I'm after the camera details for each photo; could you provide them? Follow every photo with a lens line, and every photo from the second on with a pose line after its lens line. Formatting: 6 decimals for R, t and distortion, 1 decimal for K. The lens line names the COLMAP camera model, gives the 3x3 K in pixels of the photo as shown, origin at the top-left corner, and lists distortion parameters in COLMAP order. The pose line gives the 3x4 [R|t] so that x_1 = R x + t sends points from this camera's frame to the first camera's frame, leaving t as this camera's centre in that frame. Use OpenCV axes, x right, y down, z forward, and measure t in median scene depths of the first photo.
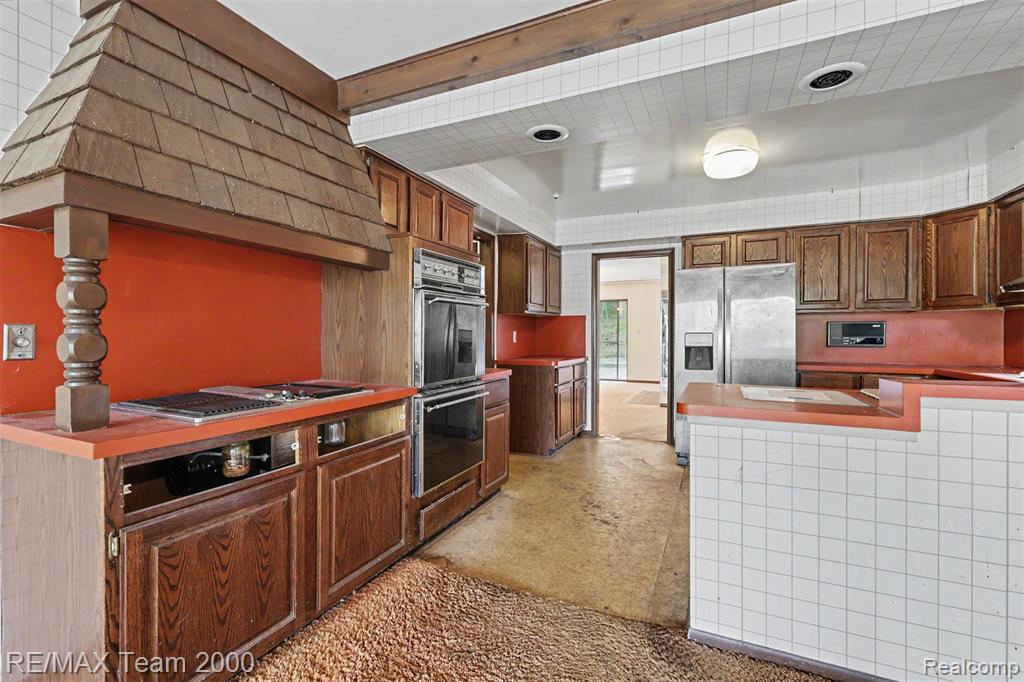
lens RADIAL K [[445.2, 0, 510.5], [0, 445.2, 337.2], [0, 0, 1]] dist [-0.001075, 0.000311]
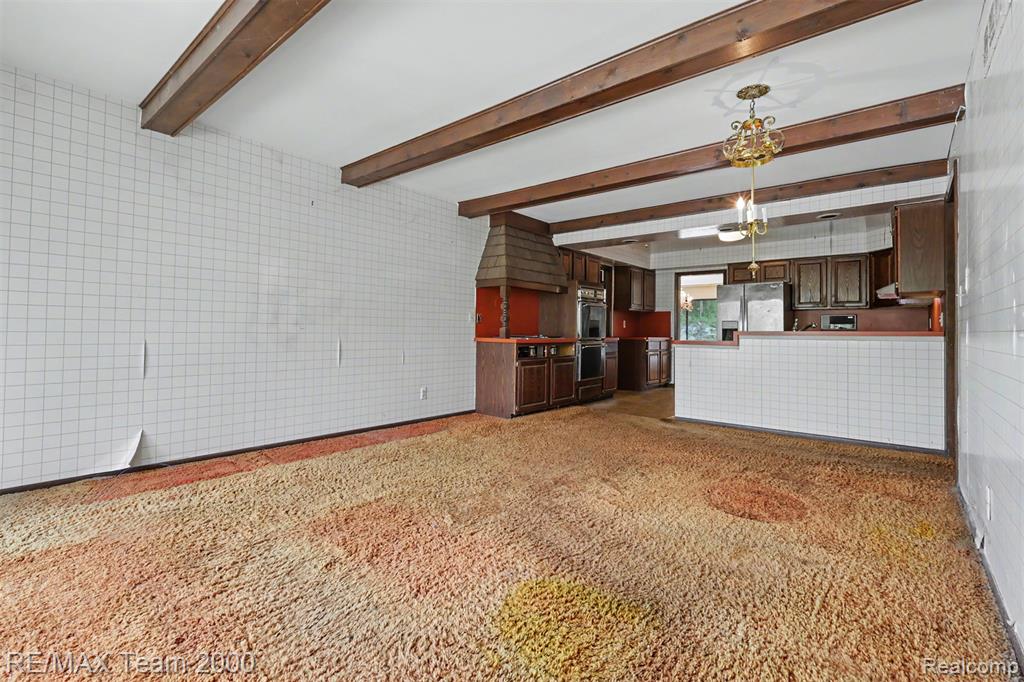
lens RADIAL K [[445.2, 0, 517.5], [0, 445.2, 334.7], [0, 0, 1]] dist [-0.001075, 0.000311]
pose [[0.966530, 0.009086, -0.256391, 0.069238], [-0.008892, 0.999959, 0.001916, 0.053291], [0.256398, 0.000427, 0.966571, -0.999208]]
